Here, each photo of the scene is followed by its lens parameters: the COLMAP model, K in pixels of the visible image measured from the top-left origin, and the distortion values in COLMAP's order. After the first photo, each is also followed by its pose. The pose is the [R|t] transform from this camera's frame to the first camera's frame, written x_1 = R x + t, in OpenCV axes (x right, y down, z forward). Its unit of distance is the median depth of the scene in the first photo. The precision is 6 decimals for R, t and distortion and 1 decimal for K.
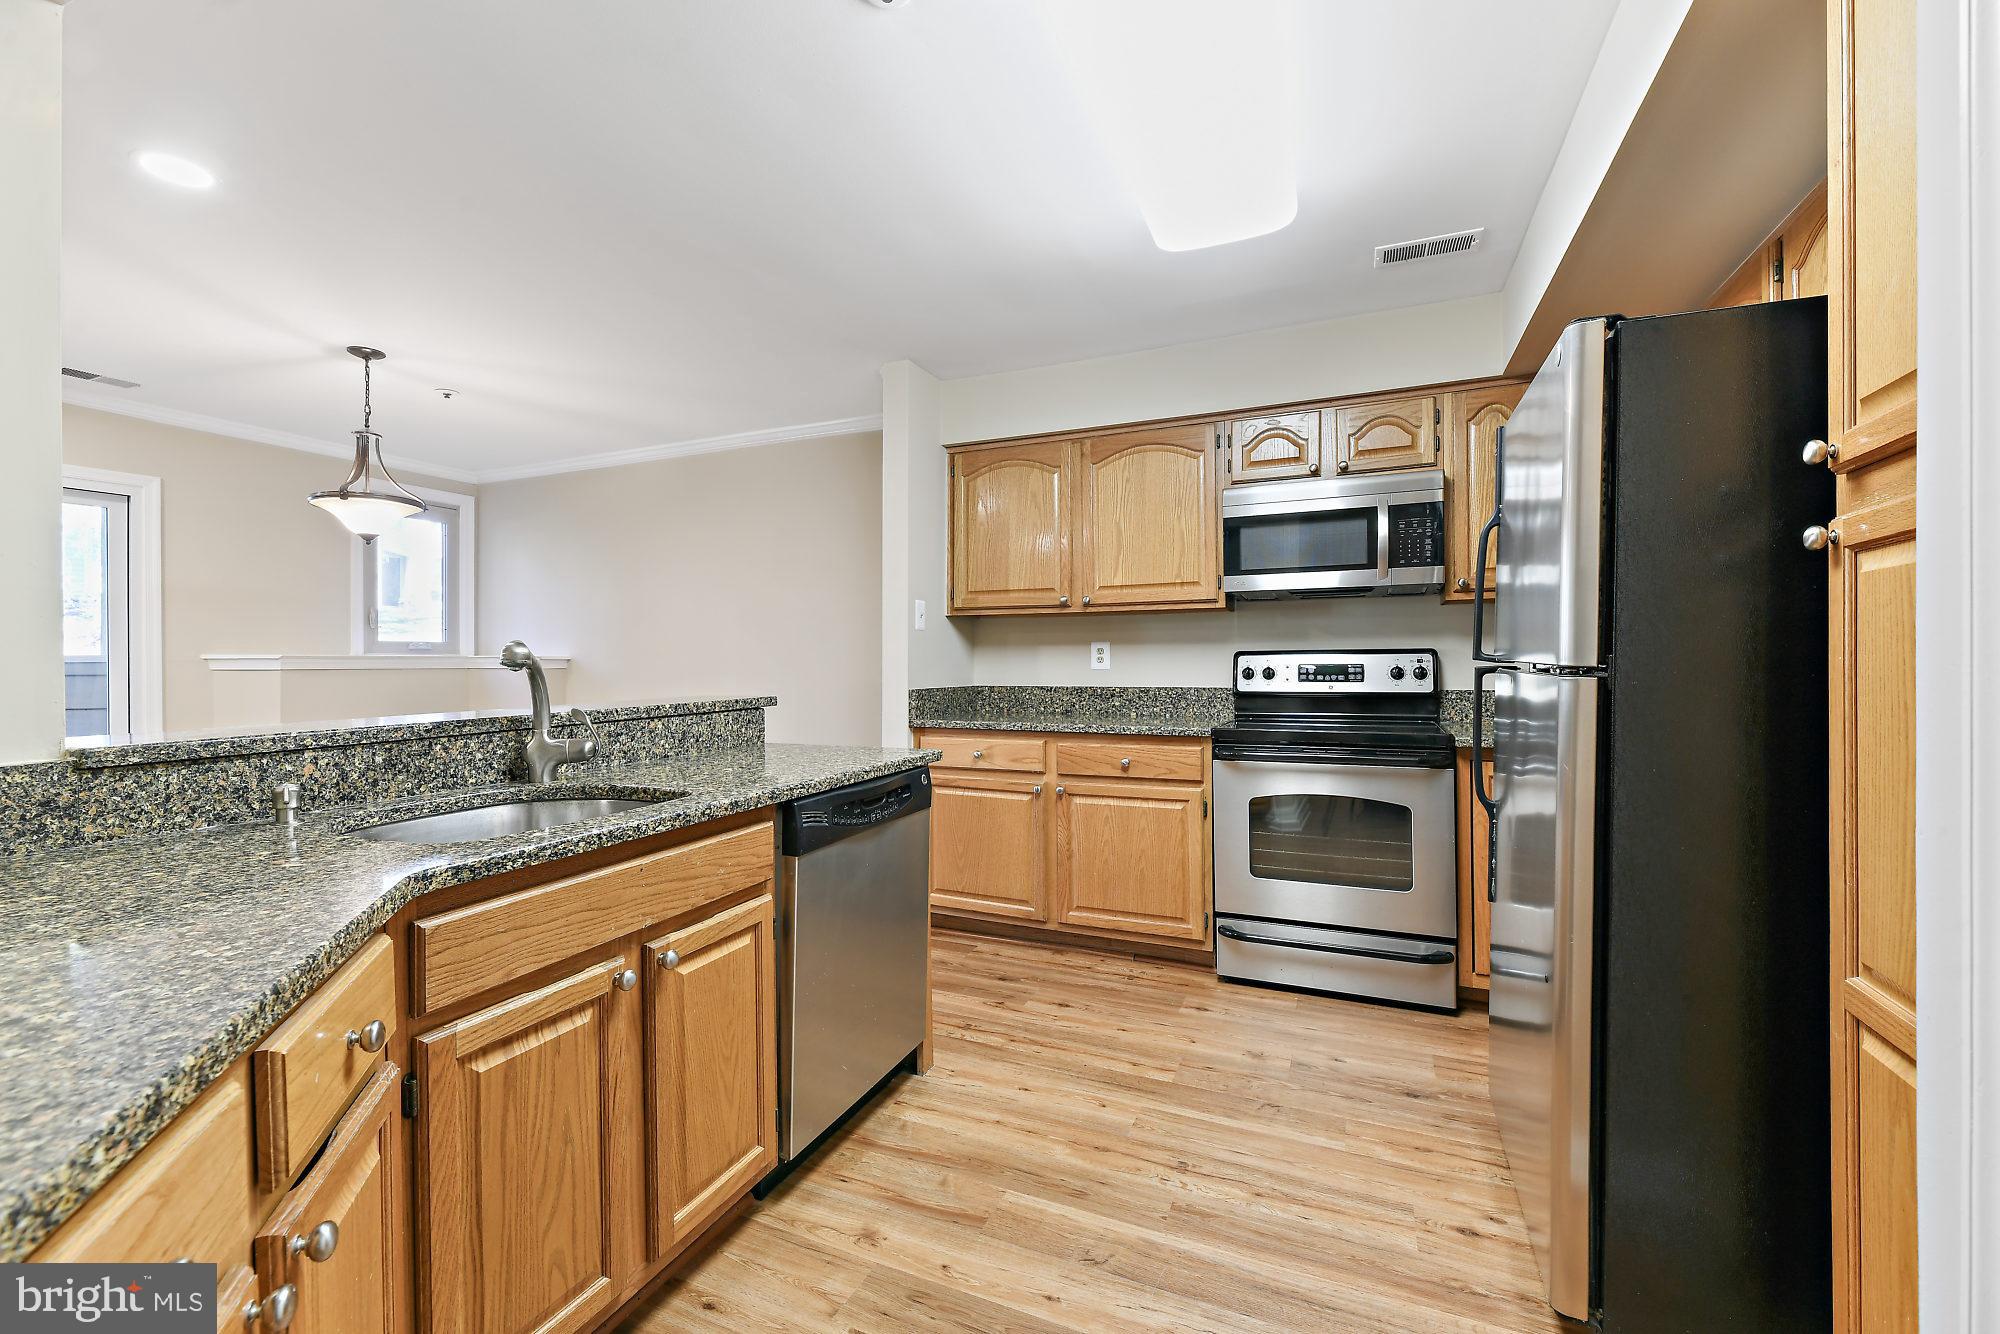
lens RADIAL K [[814.3, 0, 996.0], [0, 814.3, 662.9], [0, 0, 1]] dist [-0.001882, -0.000139]
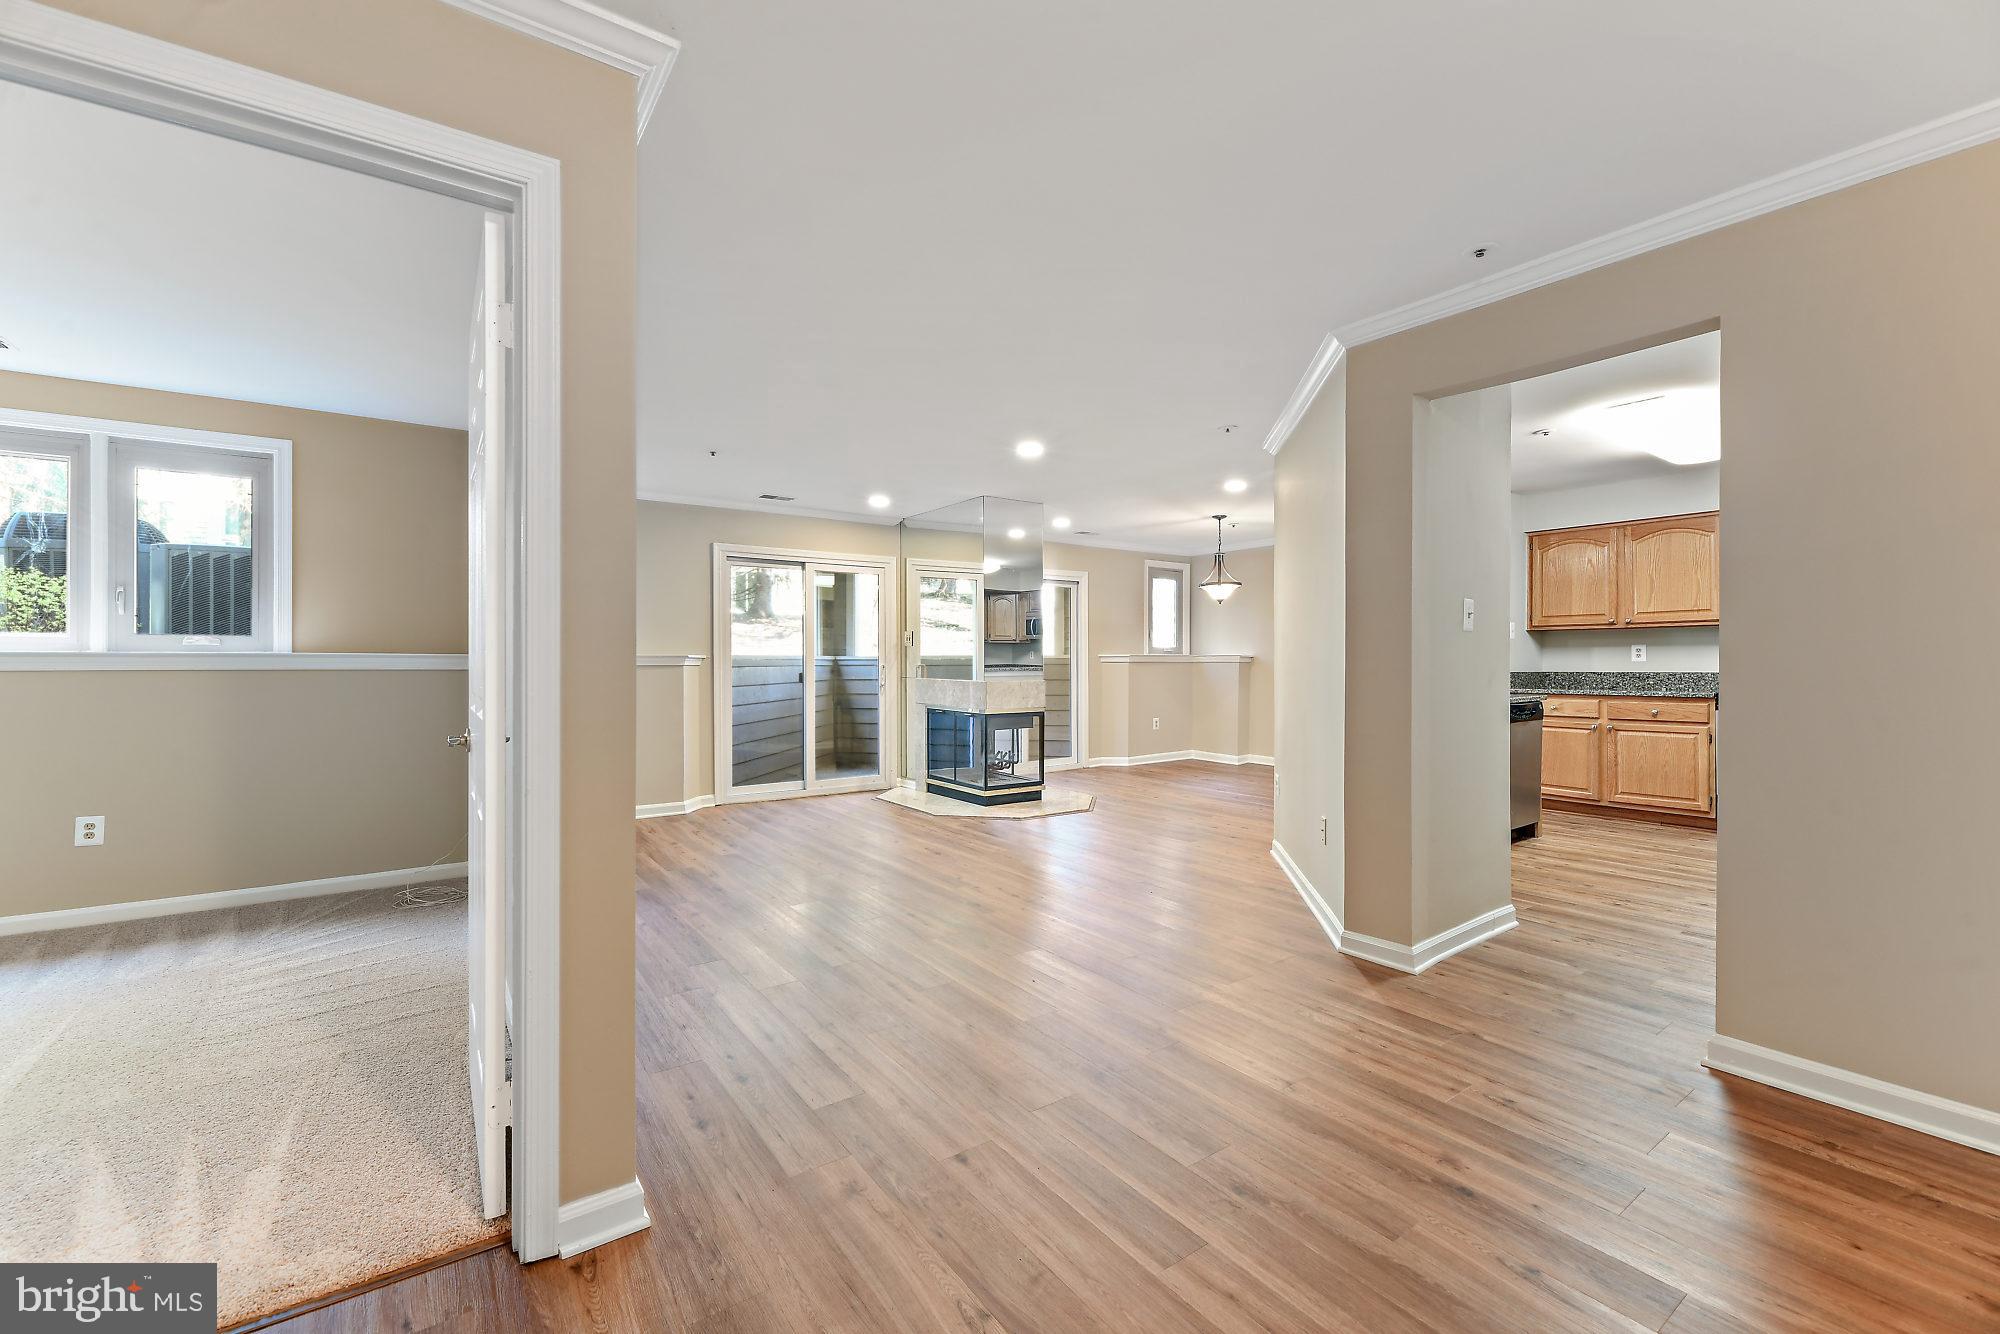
lens RADIAL K [[828.2, 0, 996.2], [0, 828.2, 661.5], [0, 0, 1]] dist [-0.002185, -0.000677]
pose [[0.856256, 0.000224, -0.516552, -0.140688], [-0.000982, 0.999999, -0.001195, 0.013114], [0.516551, 0.001531, 0.856255, -1.290454]]
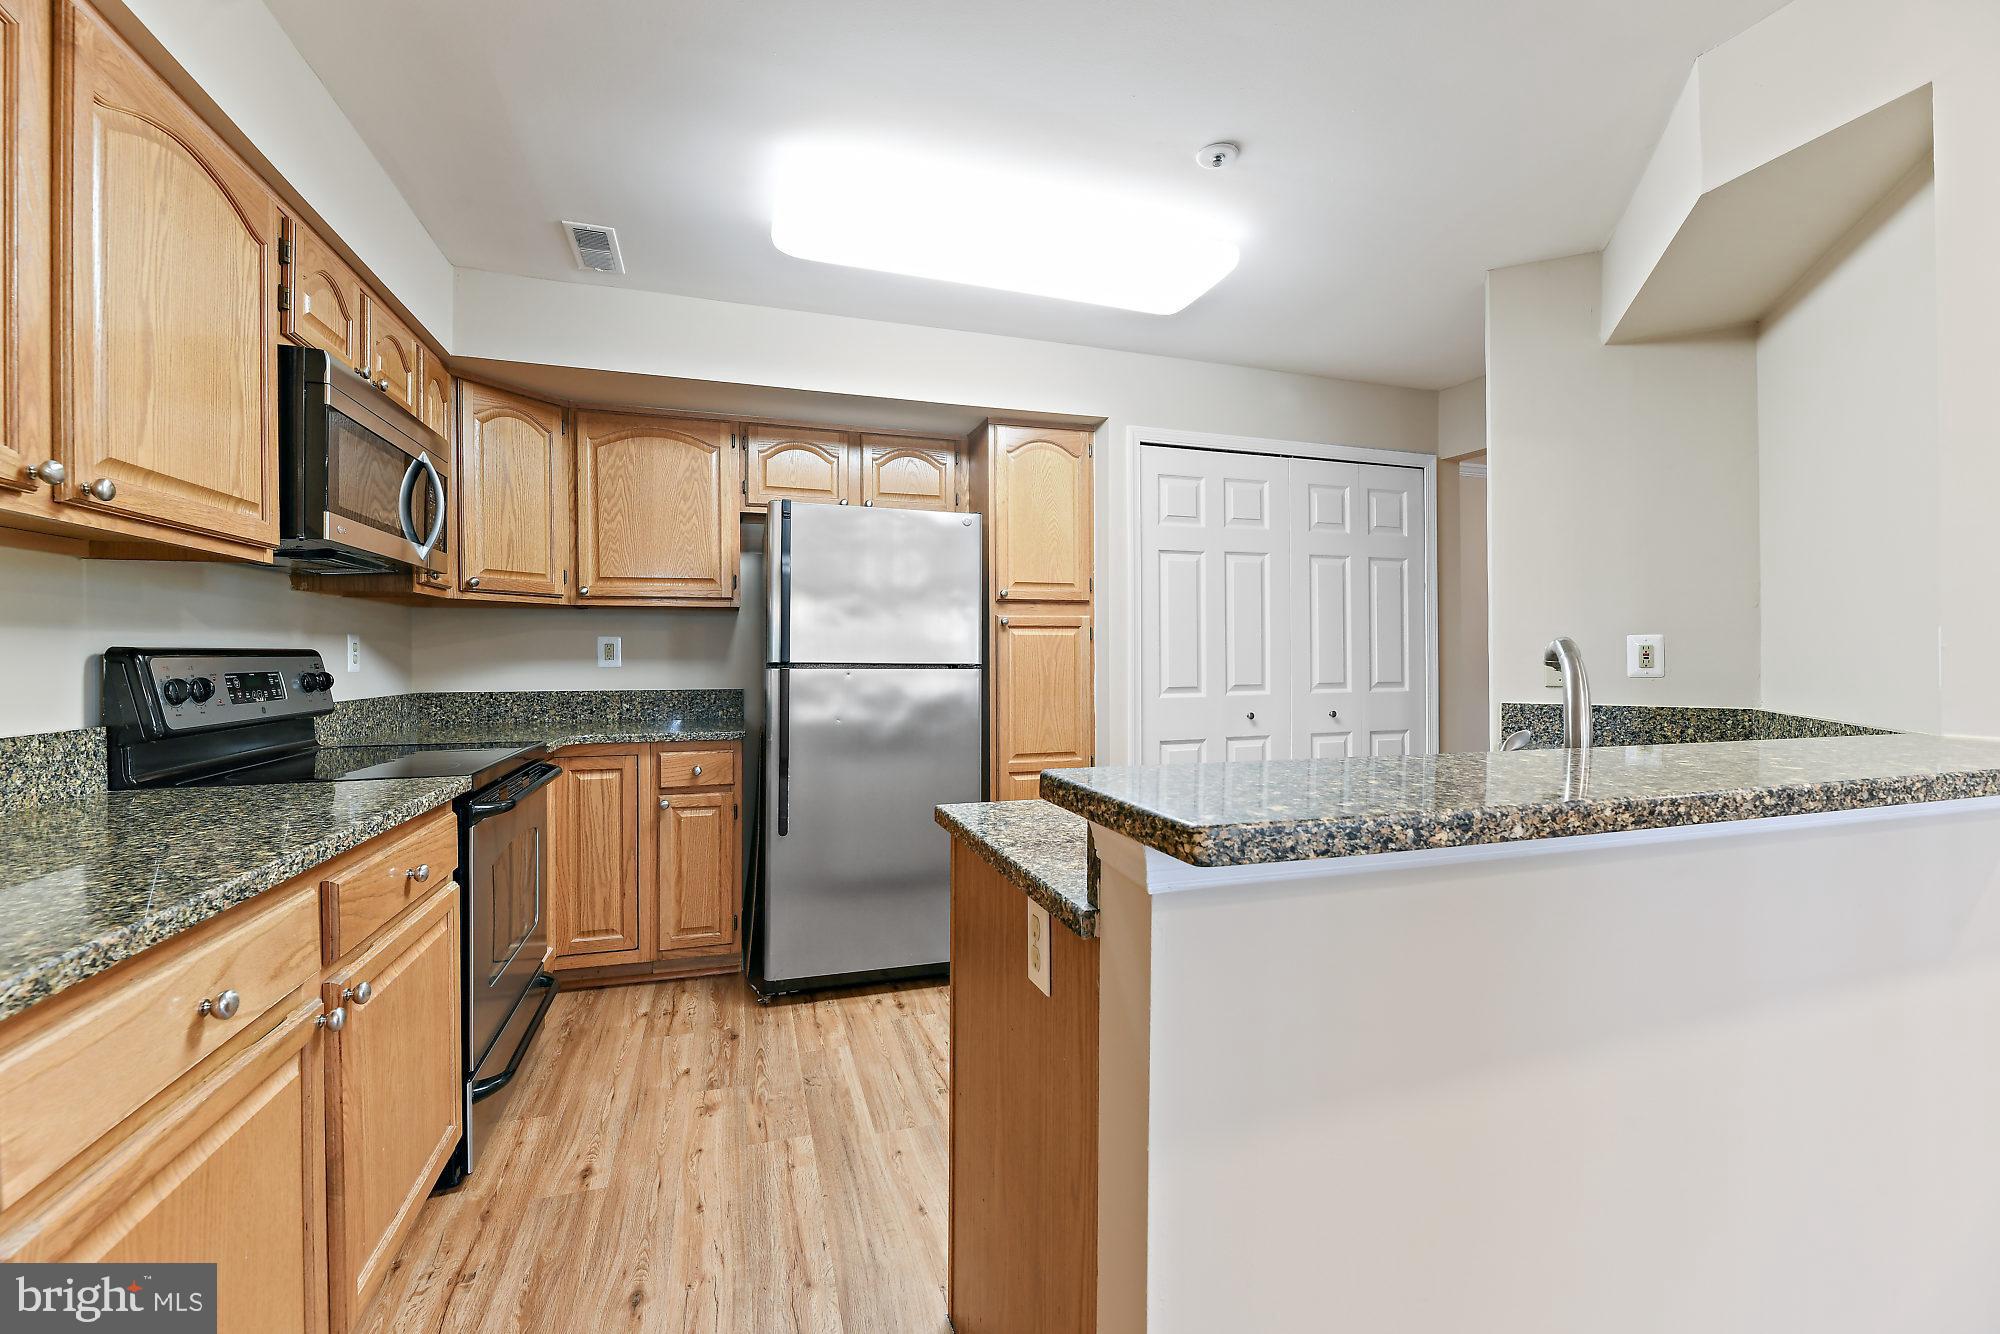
lens RADIAL K [[823.7, 0, 998.1], [0, 823.7, 656.8], [0, 0, 1]] dist [-0.004994, -0.000717]
pose [[-0.666631, 0.006434, 0.745360, -0.431129], [0.007180, 0.999972, -0.002211, -0.004811], [-0.745353, 0.003878, -0.666658, 1.043934]]
